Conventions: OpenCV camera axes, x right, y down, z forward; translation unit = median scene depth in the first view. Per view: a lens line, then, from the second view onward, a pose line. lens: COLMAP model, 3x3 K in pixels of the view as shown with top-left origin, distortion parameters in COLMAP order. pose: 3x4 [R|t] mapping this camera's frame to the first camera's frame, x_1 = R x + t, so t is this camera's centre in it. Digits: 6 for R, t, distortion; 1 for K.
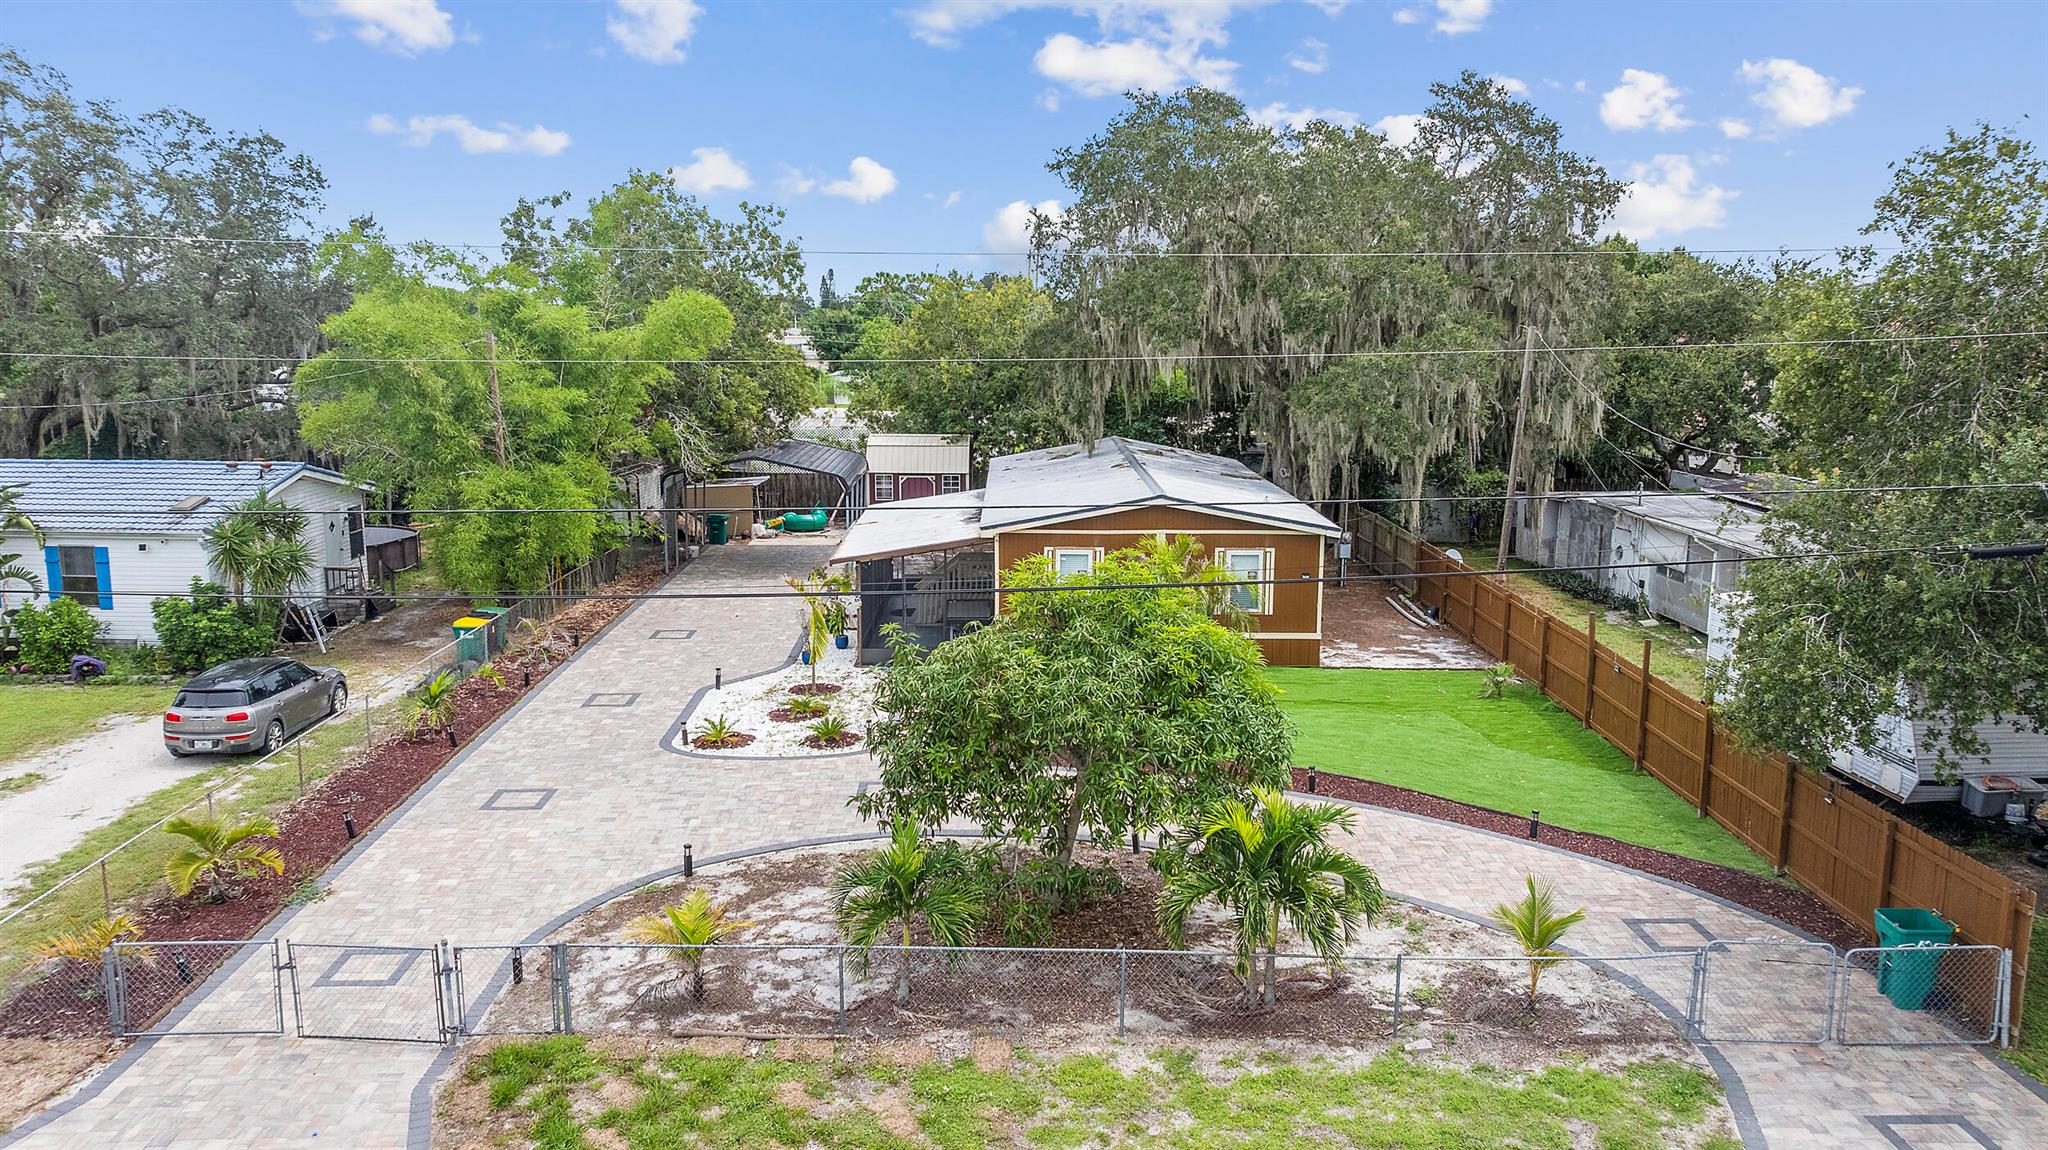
lens RADIAL K [[1461.0, 0, 1024.8], [0, 1461.0, 566.4], [0, 0, 1]] dist [-0.027996, 0.012402]
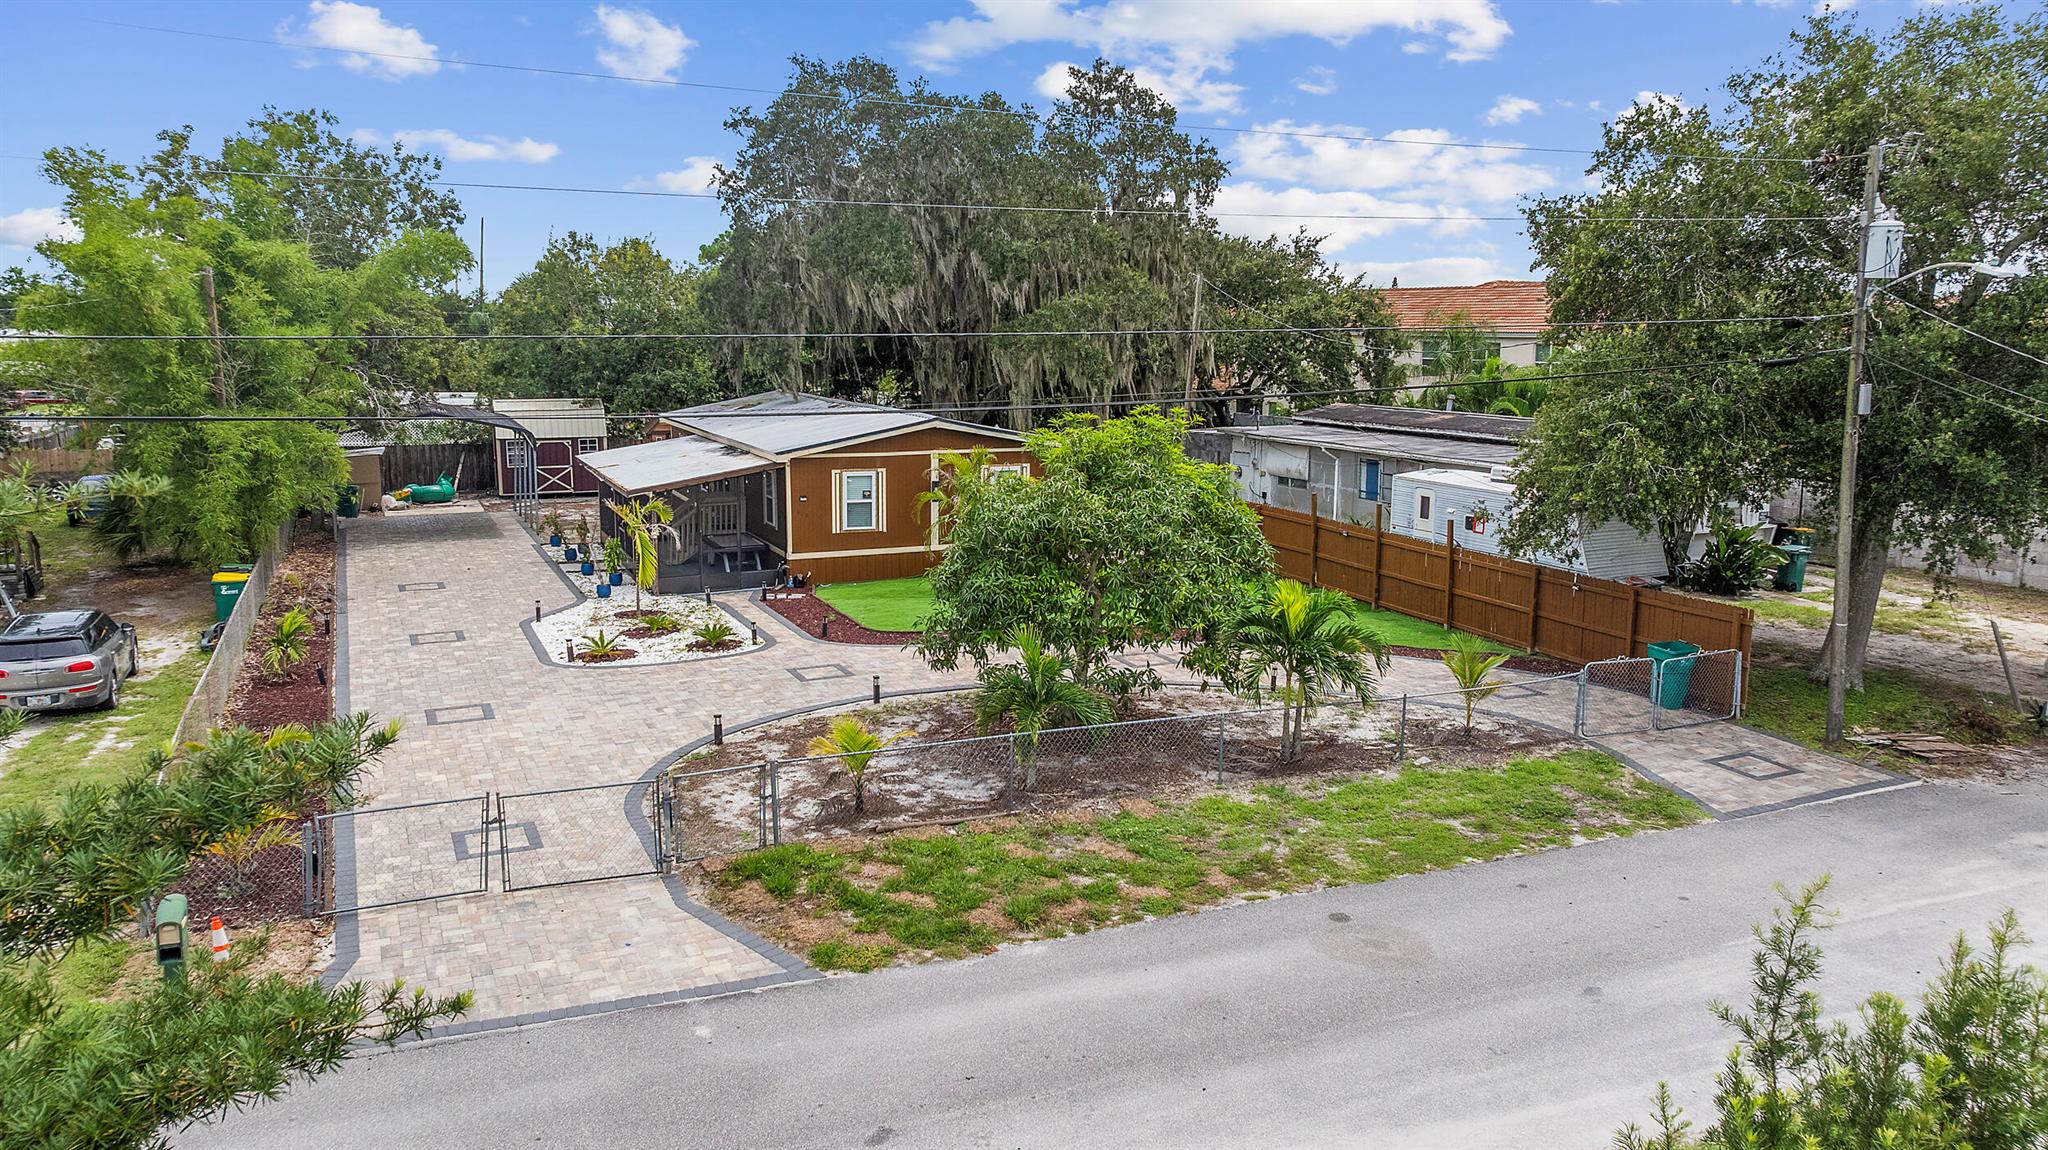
lens RADIAL K [[1467.5, 0, 1023.4], [0, 1467.5, 565.8], [0, 0, 1]] dist [-0.032381, 0.002169]
pose [[0.918068, -0.063009, 0.391384, -0.333543], [0.065618, 0.997822, 0.006718, 0.069406], [-0.390955, 0.019515, 0.920203, -0.050911]]
